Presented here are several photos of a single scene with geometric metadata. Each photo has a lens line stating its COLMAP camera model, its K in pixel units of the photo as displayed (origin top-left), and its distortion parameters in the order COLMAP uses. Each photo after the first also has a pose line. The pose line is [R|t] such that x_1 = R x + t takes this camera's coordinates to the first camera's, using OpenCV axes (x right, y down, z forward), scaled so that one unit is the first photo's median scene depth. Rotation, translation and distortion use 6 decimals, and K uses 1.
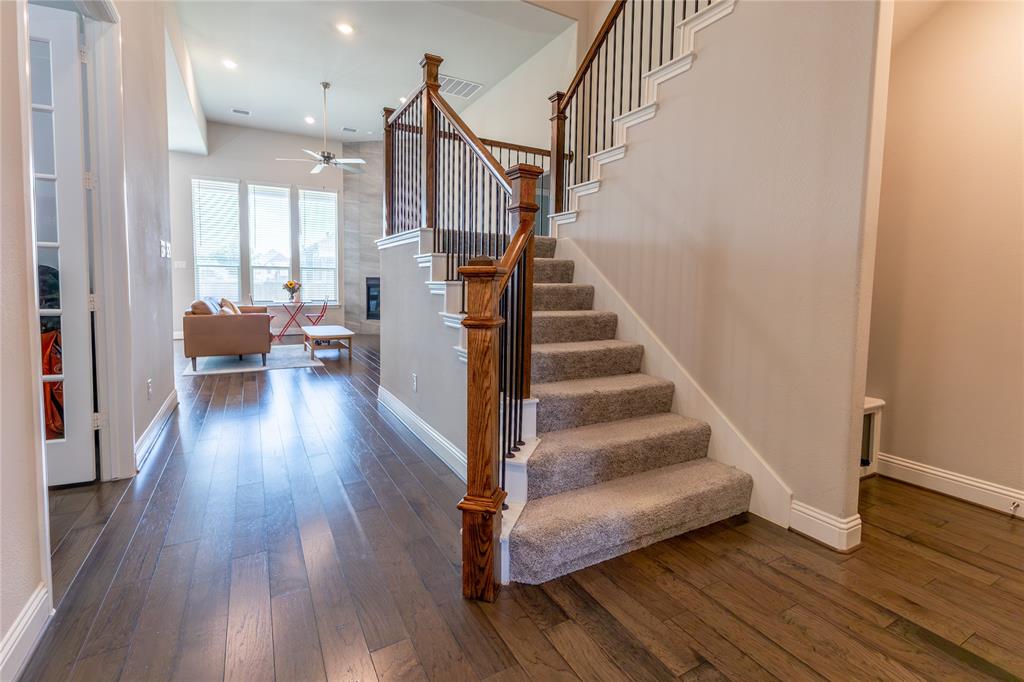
lens RADIAL K [[459.9, 0, 519.4], [0, 459.9, 314.2], [0, 0, 1]] dist [-0.013662, 0.002575]
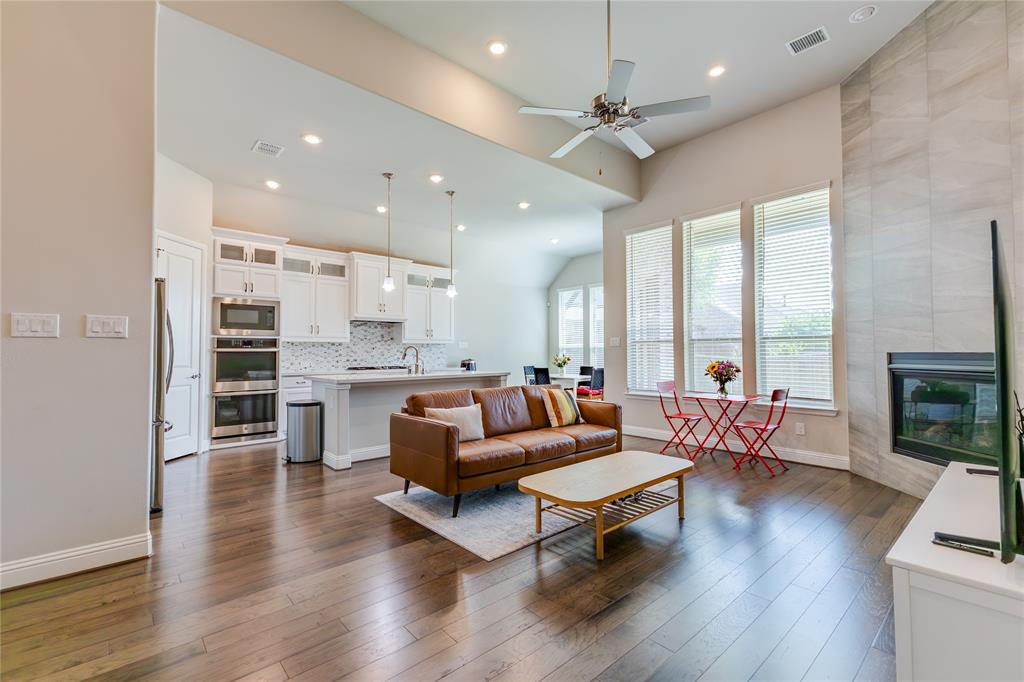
lens RADIAL K [[438.6, 0, 519.1], [0, 438.6, 341.5], [0, 0, 1]] dist [-0.002599, 0.000041]
pose [[0.200095, -0.040347, -0.978945, -0.005121], [-0.059127, 0.996834, -0.053170, -0.092222], [0.977991, 0.068521, 0.197076, 1.103114]]
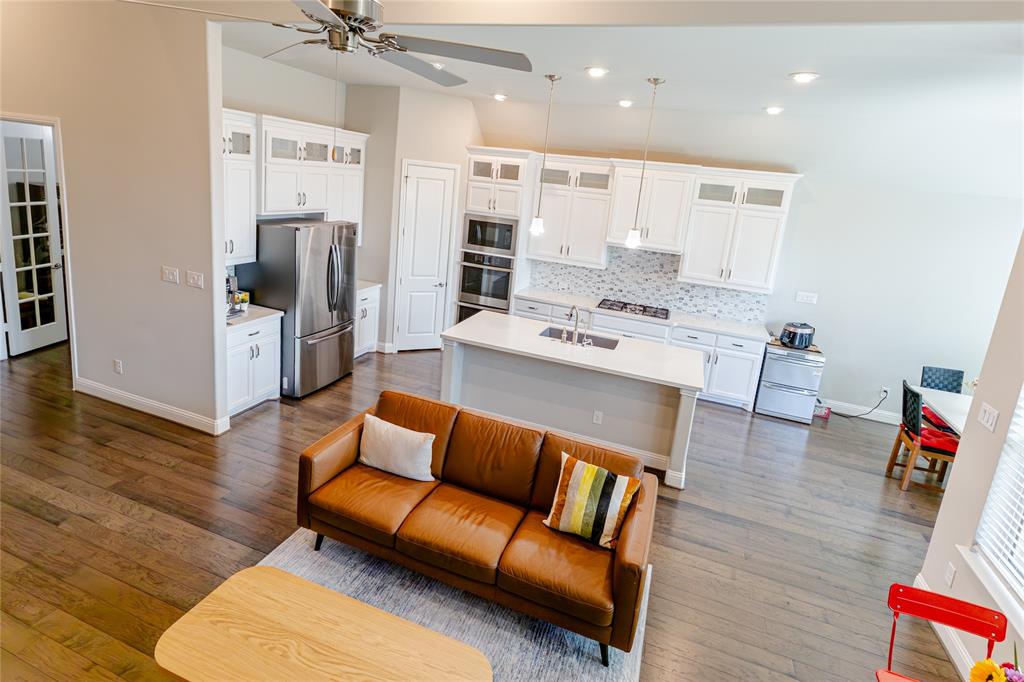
lens RADIAL K [[532.6, 0, 512.1], [0, 532.6, 278.5], [0, 0, 1]] dist [-0.028287, 0.004501]
pose [[-0.761605, 0.035480, -0.647070, -0.397765], [-0.150938, 0.961327, 0.230366, -0.387935], [0.630219, 0.273115, -0.726796, 1.699625]]
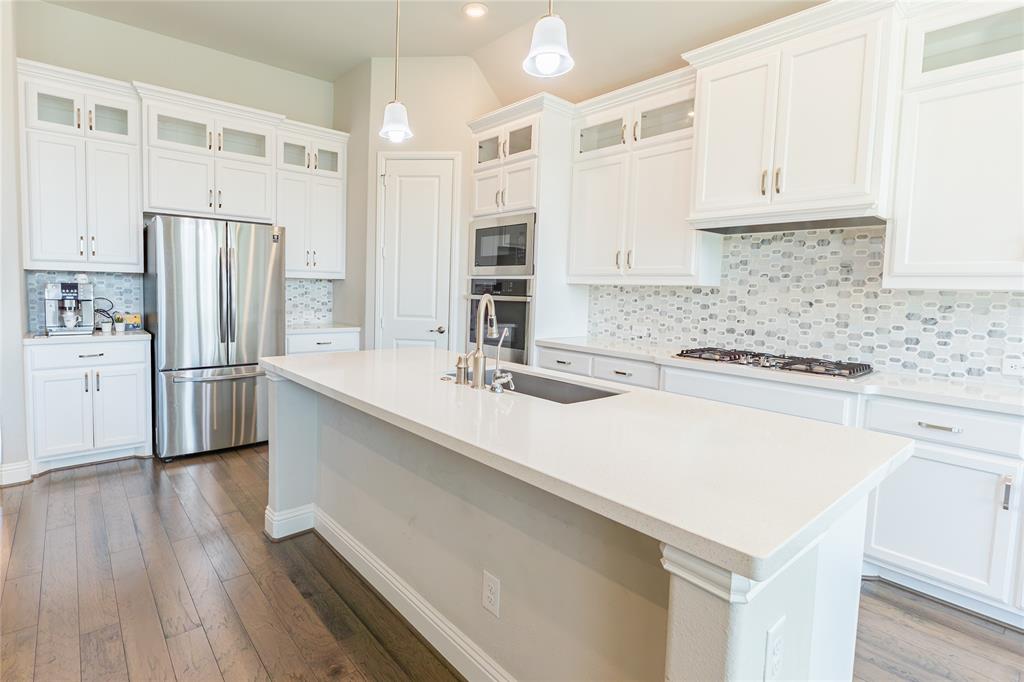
lens RADIAL K [[499.3, 0, 451.7], [0, 499.3, 318.3], [0, 0, 1]] dist [-0.005188, 0.000321]
pose [[-0.991199, -0.032961, -0.128213, -1.063314], [-0.049092, 0.990971, 0.124765, -0.154628], [0.122943, 0.129961, -0.983868, 1.446756]]
